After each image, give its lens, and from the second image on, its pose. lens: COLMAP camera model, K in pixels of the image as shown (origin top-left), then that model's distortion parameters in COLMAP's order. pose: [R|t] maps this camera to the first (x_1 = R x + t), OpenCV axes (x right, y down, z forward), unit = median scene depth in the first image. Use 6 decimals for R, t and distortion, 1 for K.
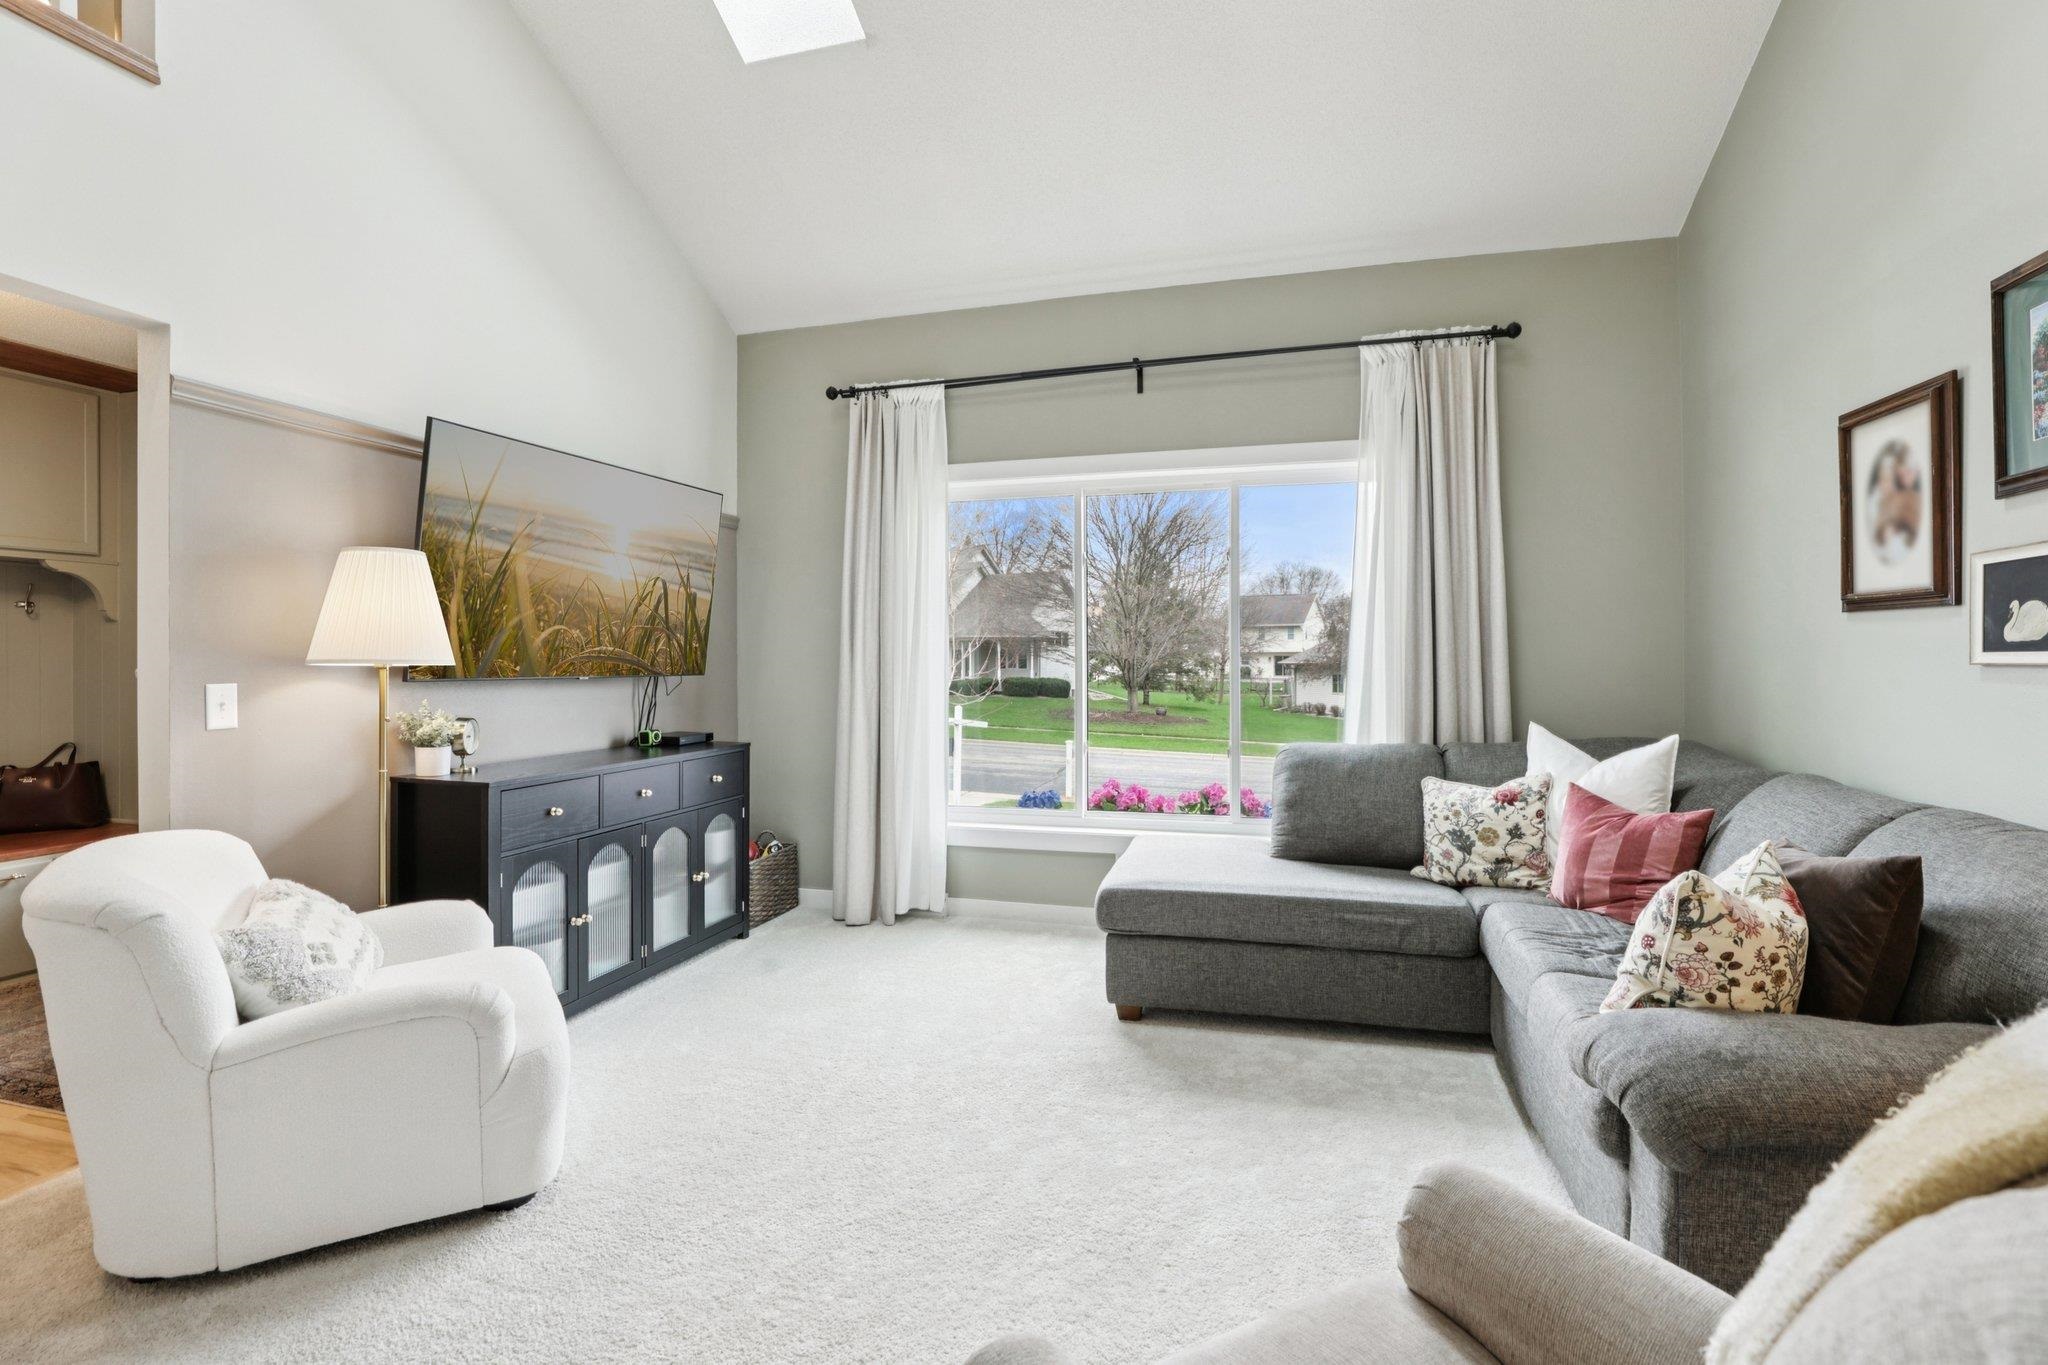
lens RADIAL K [[943.0, 0, 1015.3], [0, 943.0, 652.6], [0, 0, 1]] dist [-0.039340, 0.010232]
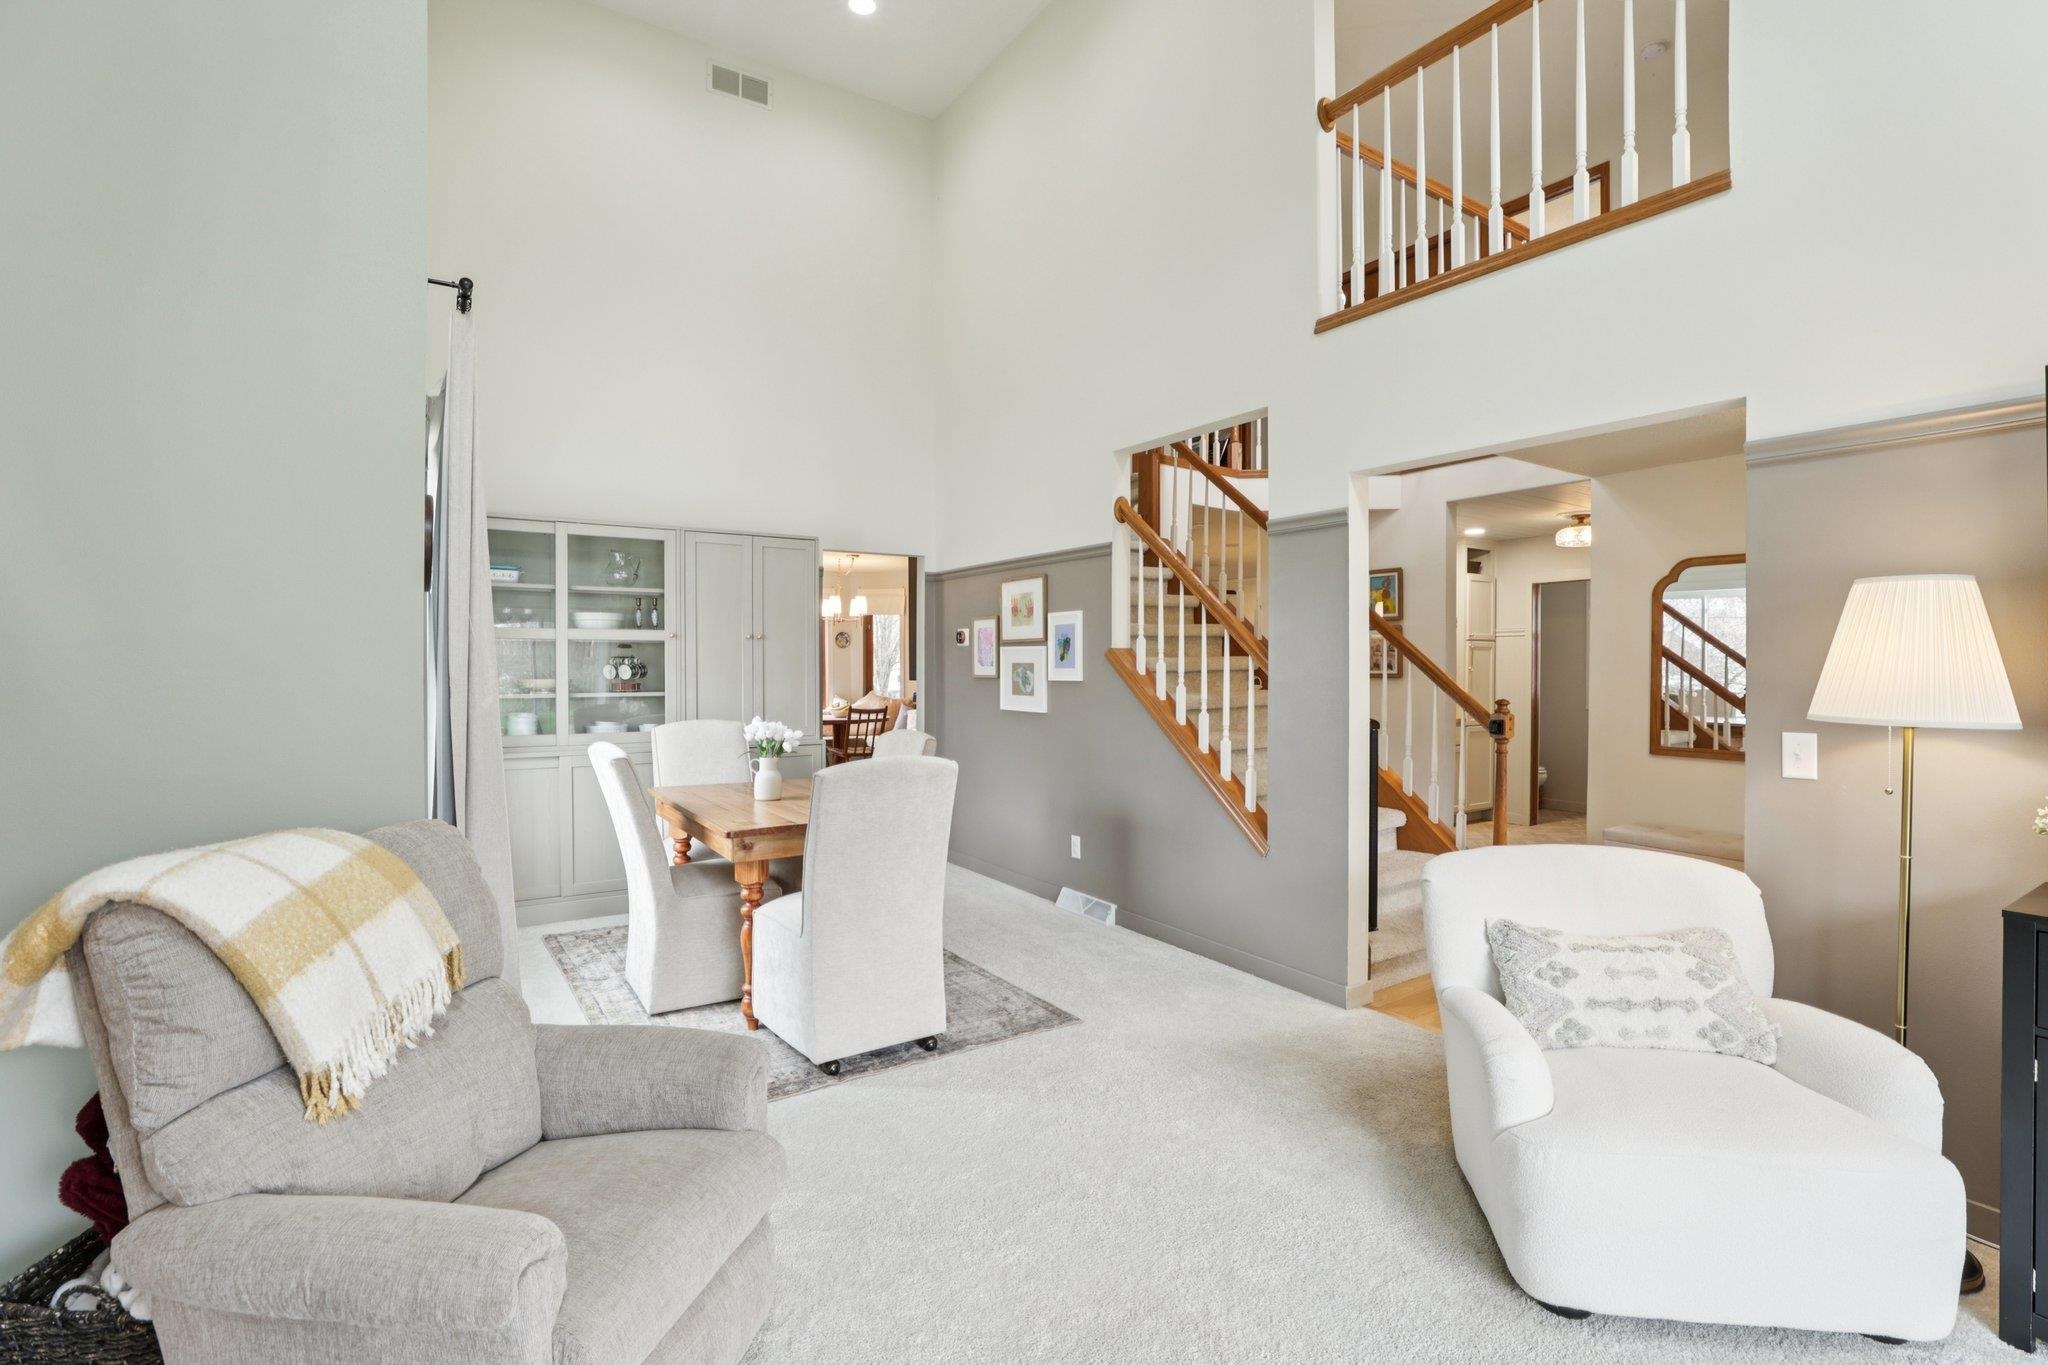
lens RADIAL K [[943.0, 0, 1030.5], [0, 943.0, 703.6], [0, 0, 1]] dist [-0.039340, 0.010232]
pose [[-0.629567, 0.027532, -0.776458, 0.307377], [0.003749, 0.999468, 0.032400, -0.019020], [0.776937, 0.017487, -0.629335, 0.654804]]
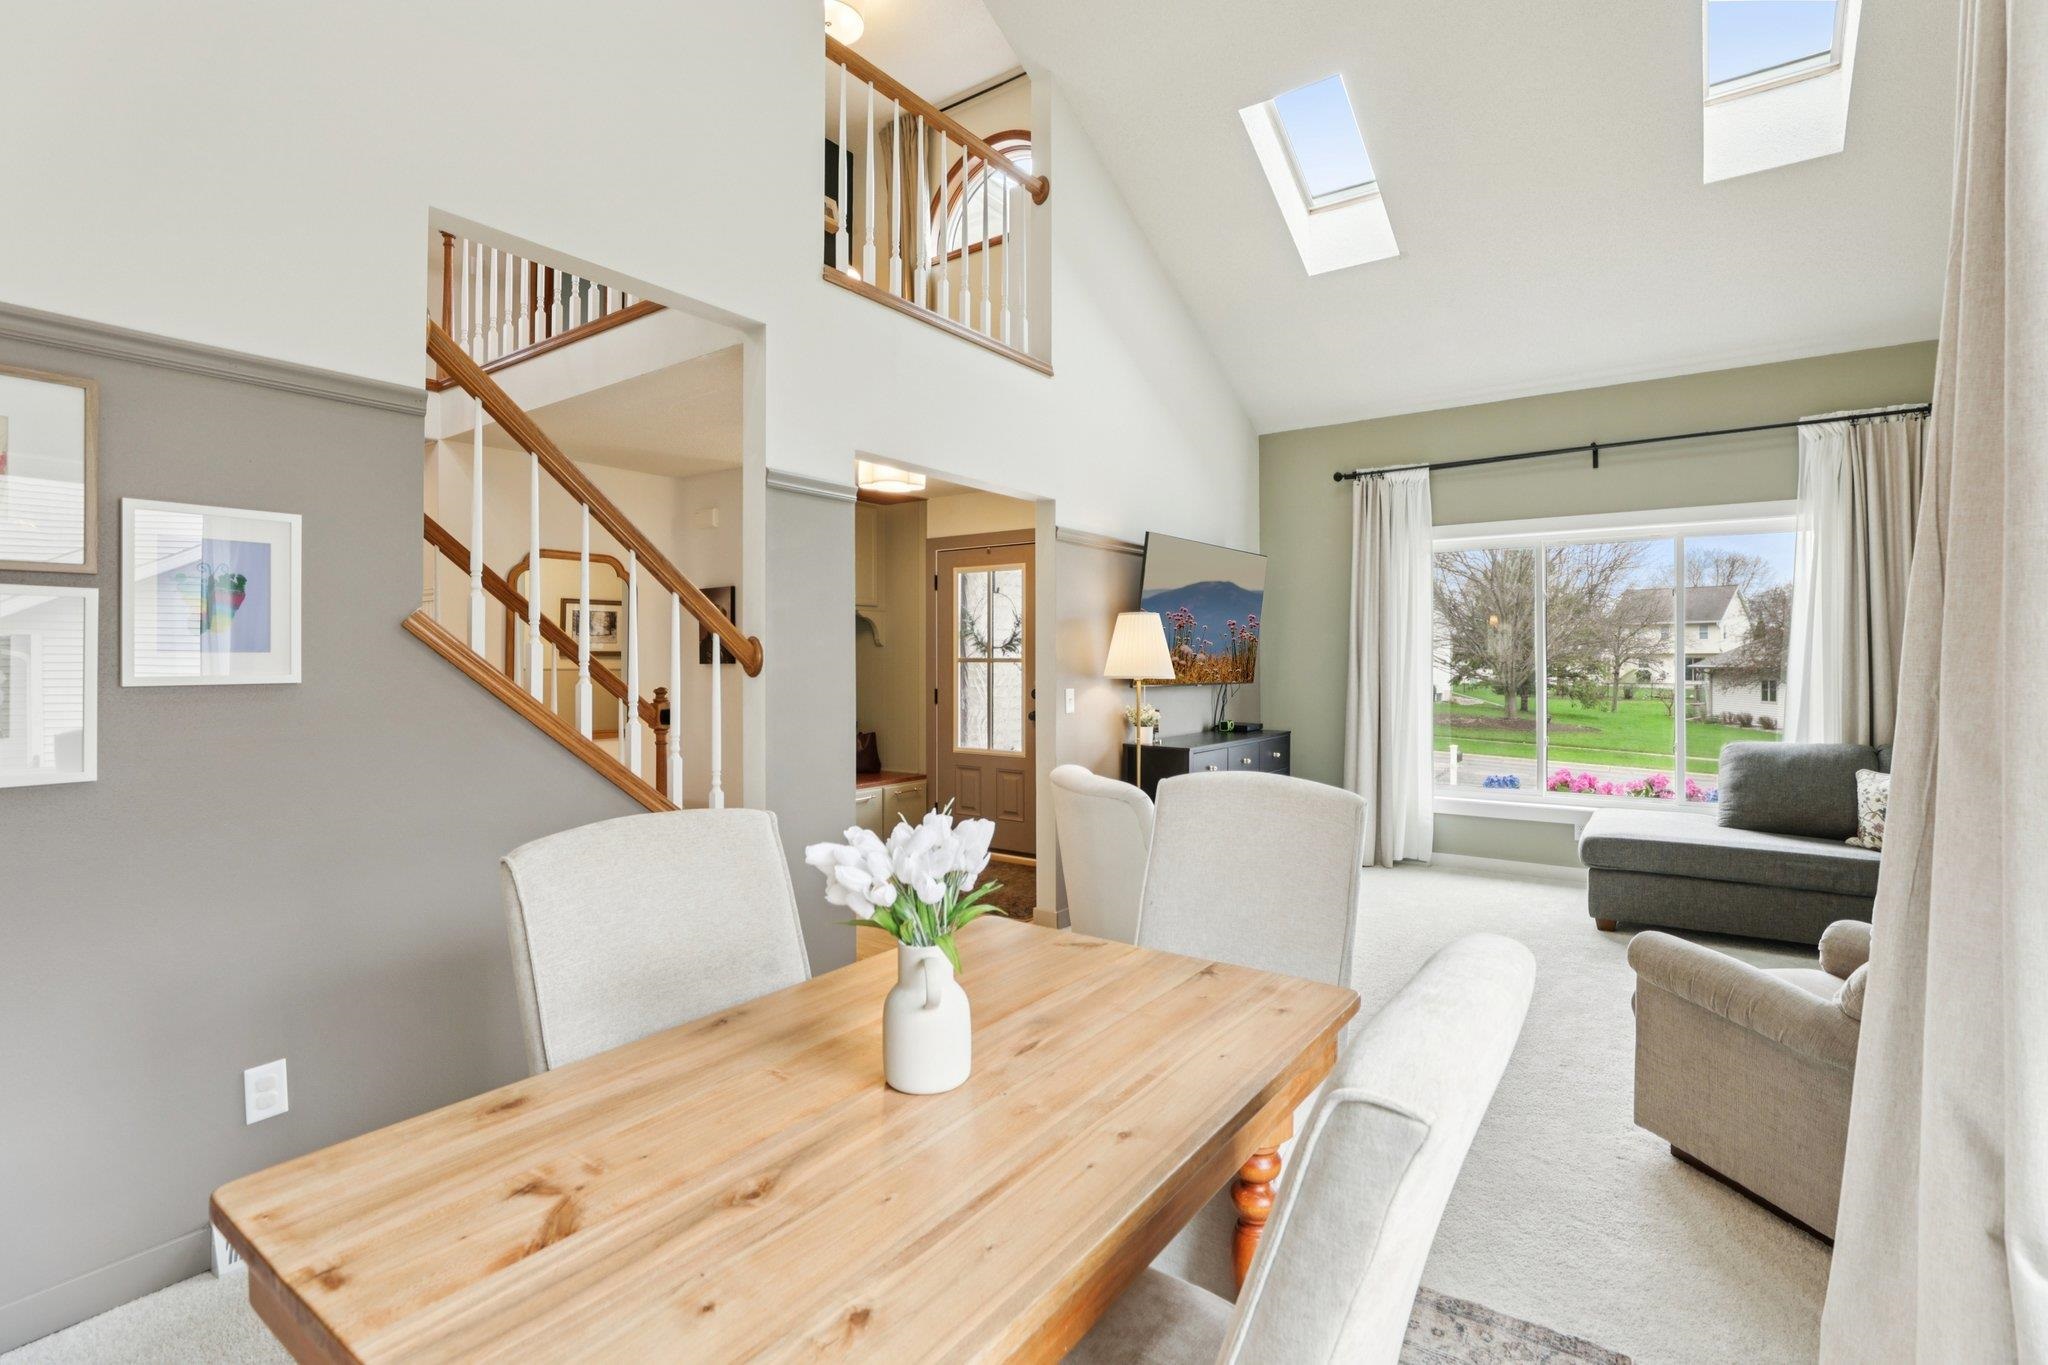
lens RADIAL K [[943.0, 0, 1028.6], [0, 943.0, 649.6], [0, 0, 1]] dist [-0.039340, 0.010232]
pose [[0.941200, -0.000756, -0.337848, -0.197163], [-0.000572, 0.999992, -0.003831, -0.024704], [0.337849, 0.003799, 0.941193, -0.539054]]
